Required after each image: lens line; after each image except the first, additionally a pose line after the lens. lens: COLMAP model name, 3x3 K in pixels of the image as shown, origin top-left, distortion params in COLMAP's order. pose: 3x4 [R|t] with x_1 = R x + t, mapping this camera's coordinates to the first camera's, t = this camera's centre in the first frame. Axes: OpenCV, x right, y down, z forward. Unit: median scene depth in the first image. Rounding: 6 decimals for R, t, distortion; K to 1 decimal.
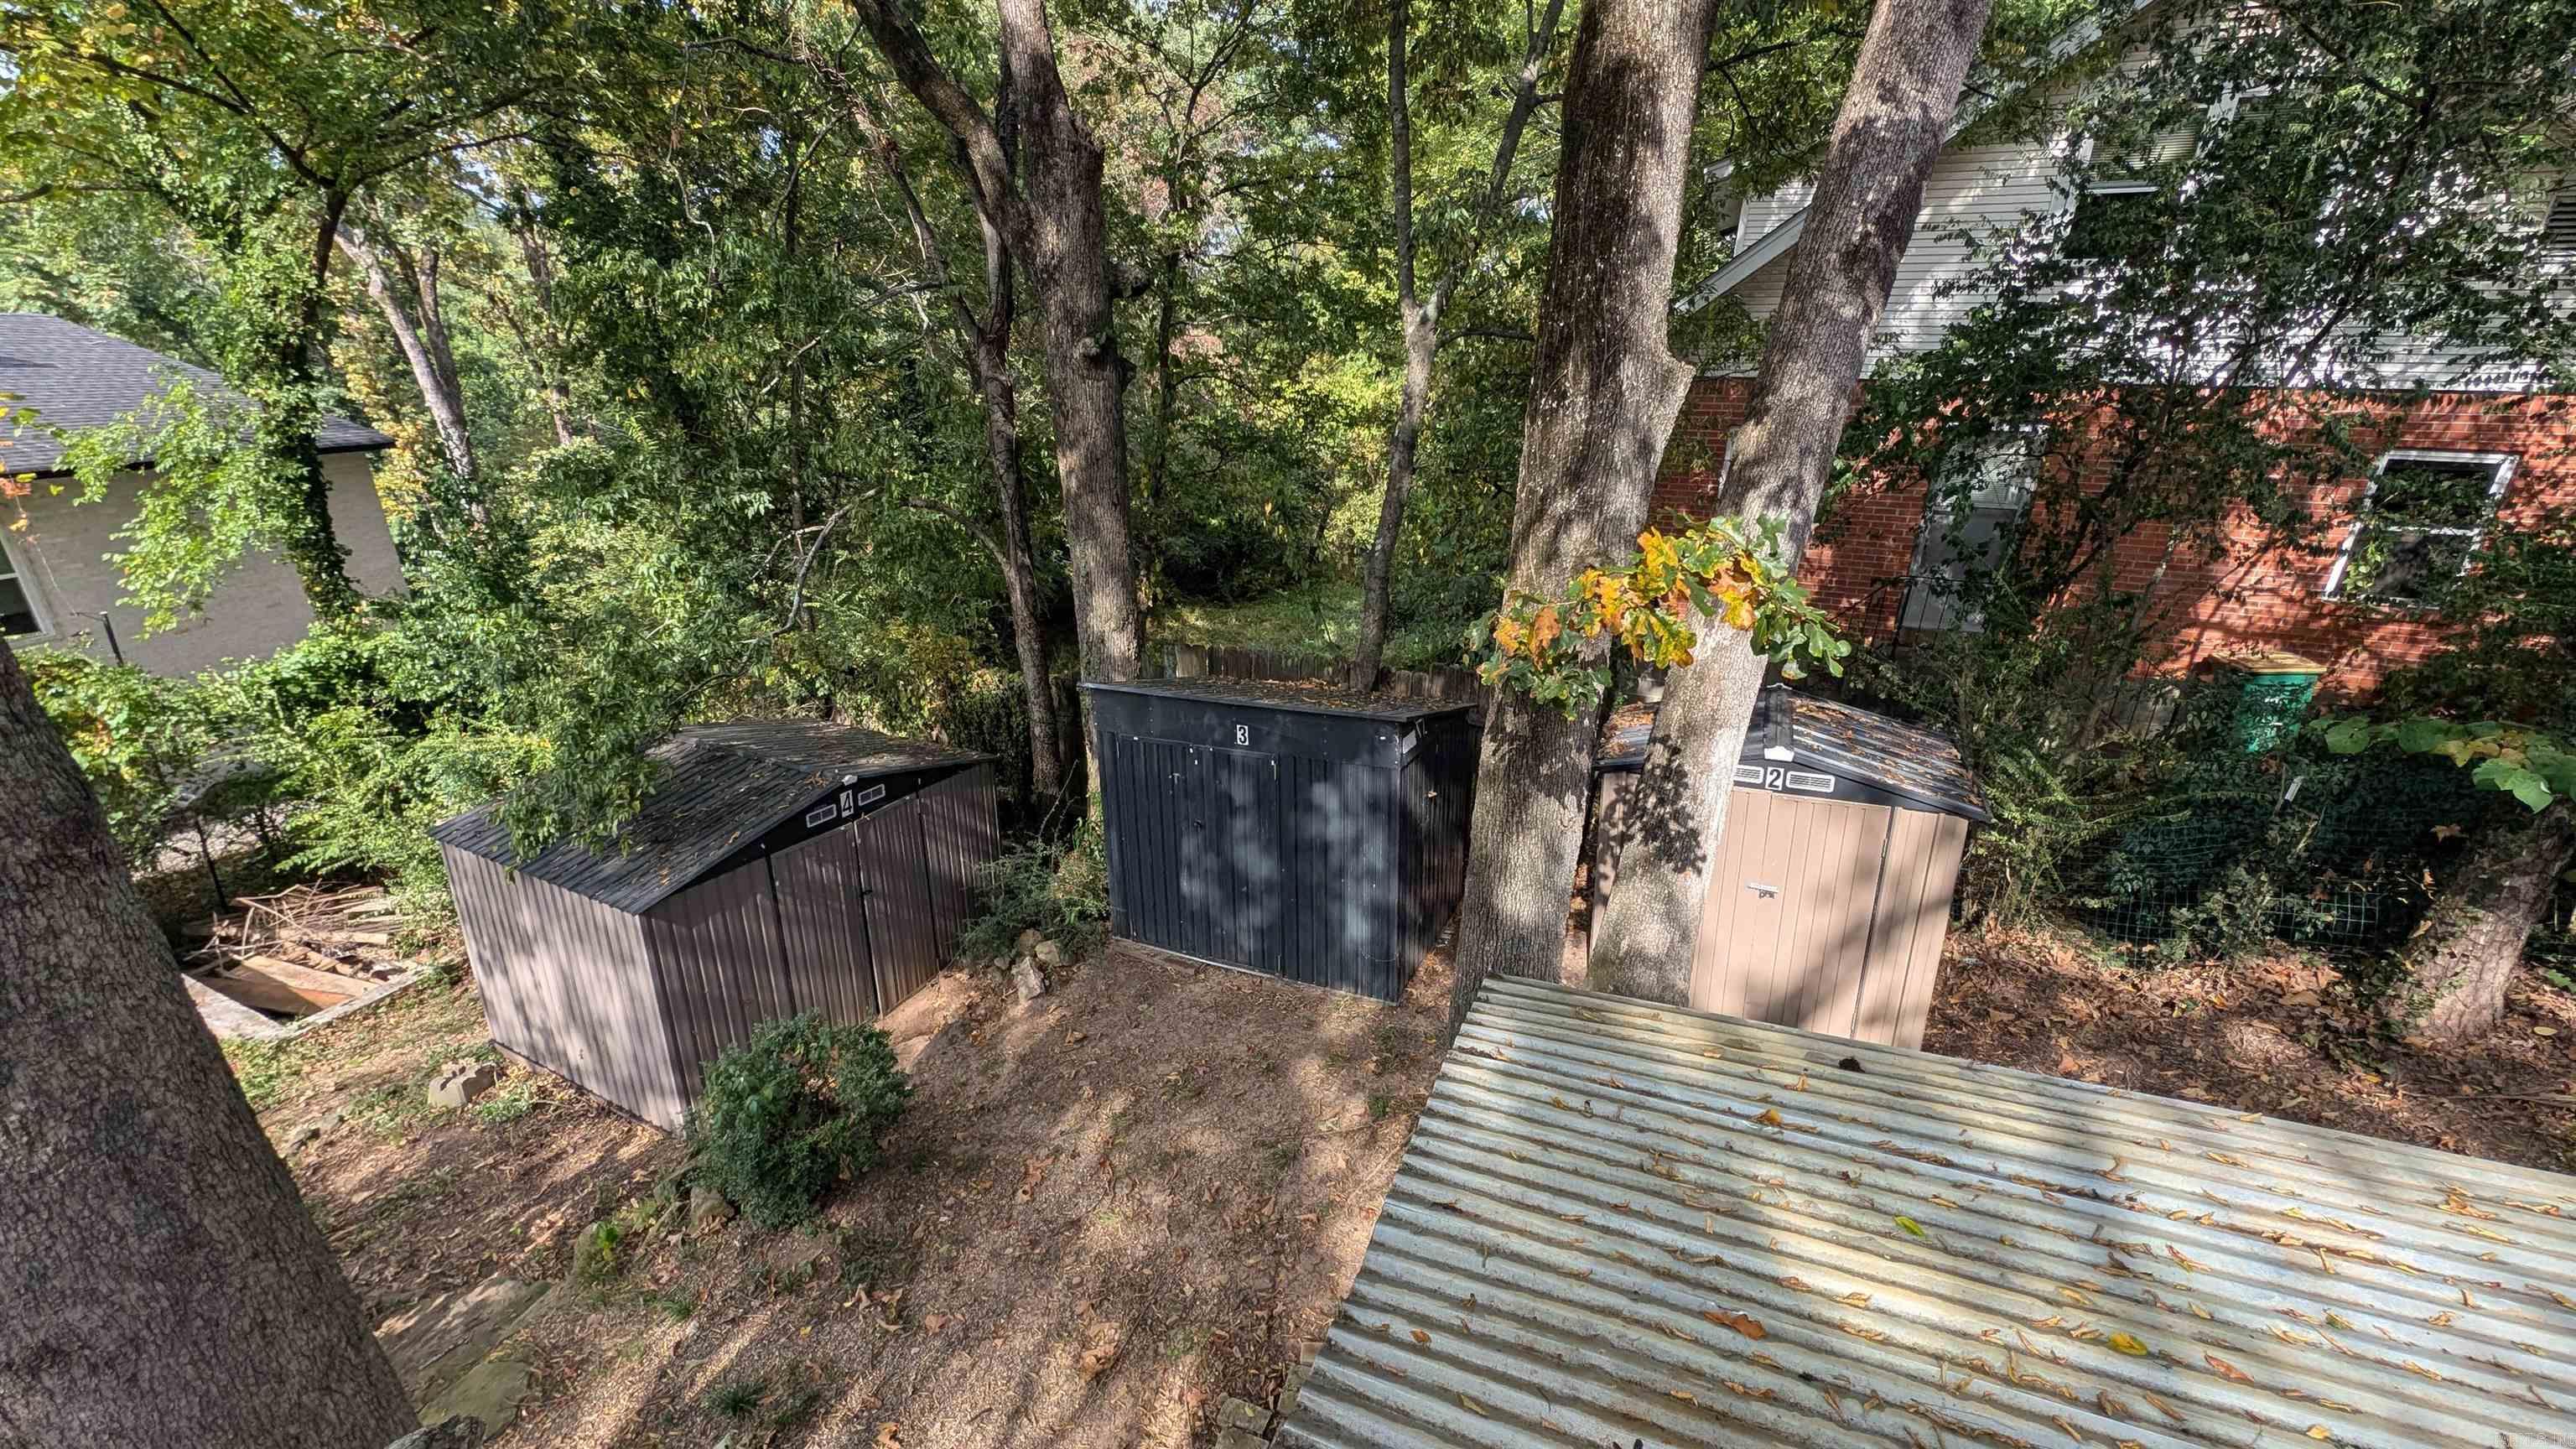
lens RADIAL K [[959.2, 0, 1288.0], [0, 959.2, 724.5], [0, 0, 1]] dist [0.021600, -0.012540]
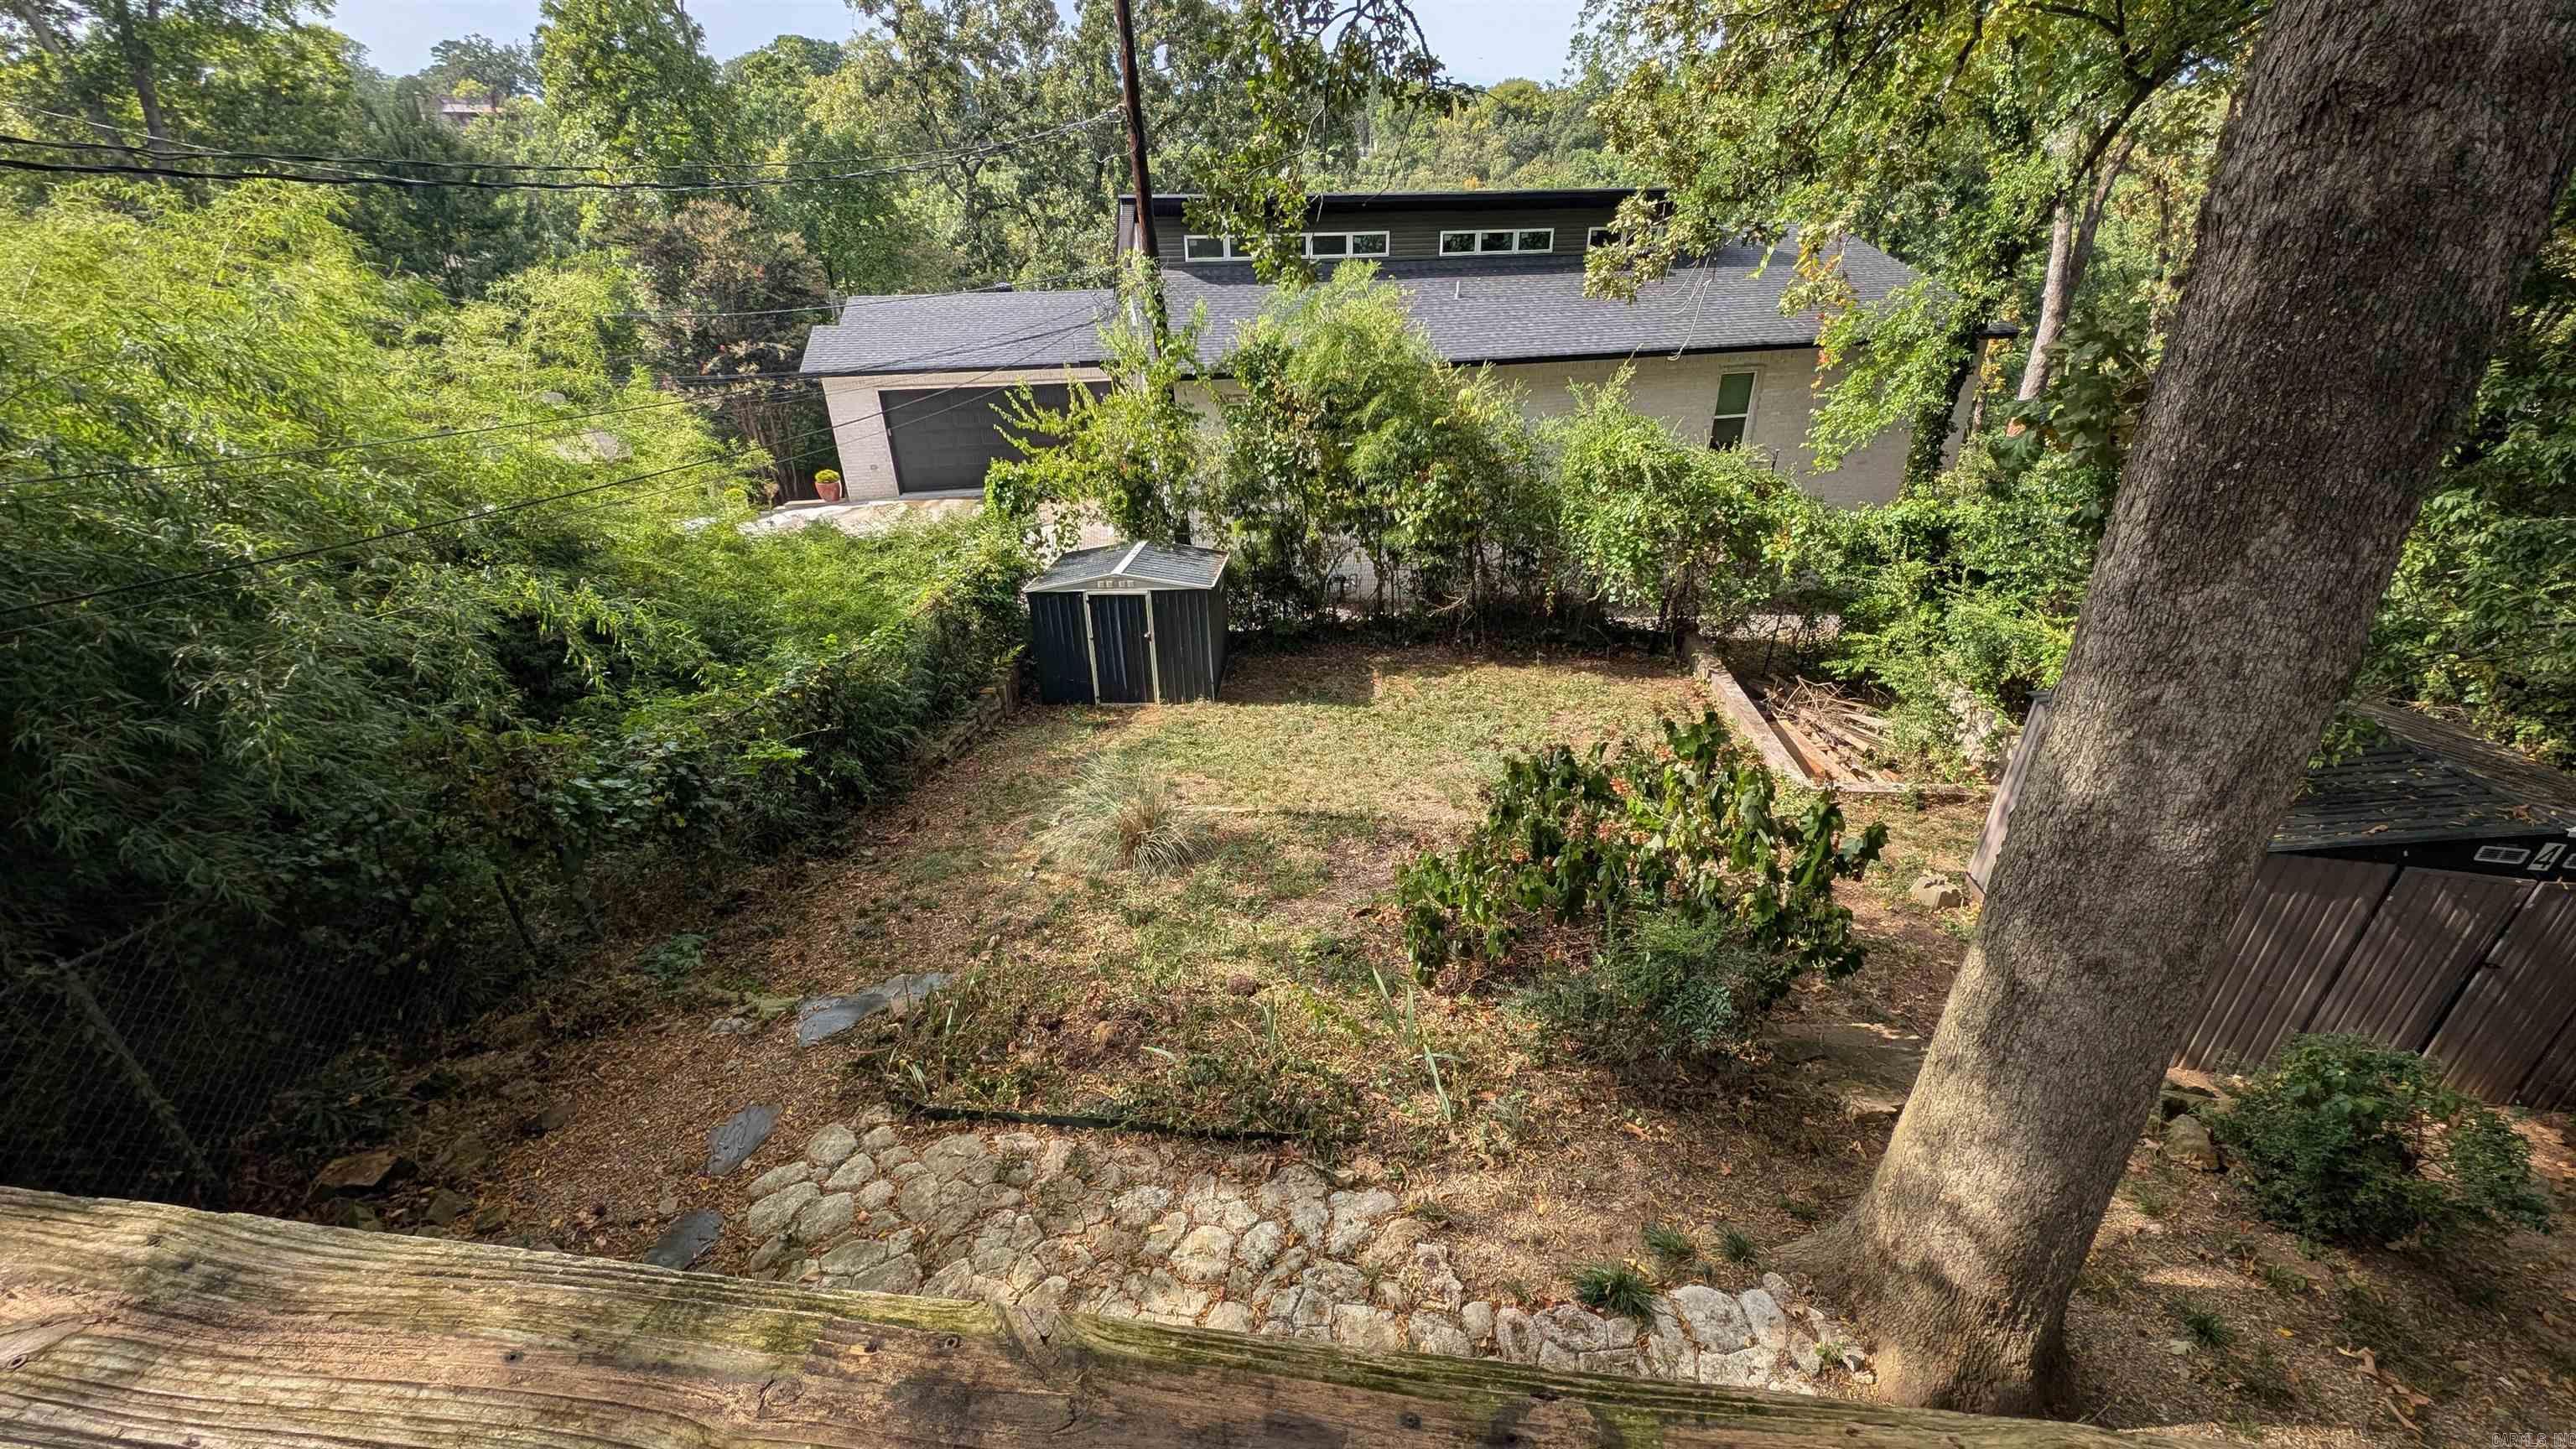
lens RADIAL K [[968.1, 0, 1288.0], [0, 968.1, 724.5], [0, 0, 1]] dist [-0.001618, -0.000148]
pose [[0.291320, 0.399472, -0.869227, -0.083569], [-0.309774, 0.899073, 0.309368, 0.041018], [0.905081, 0.179139, 0.385664, -0.156998]]
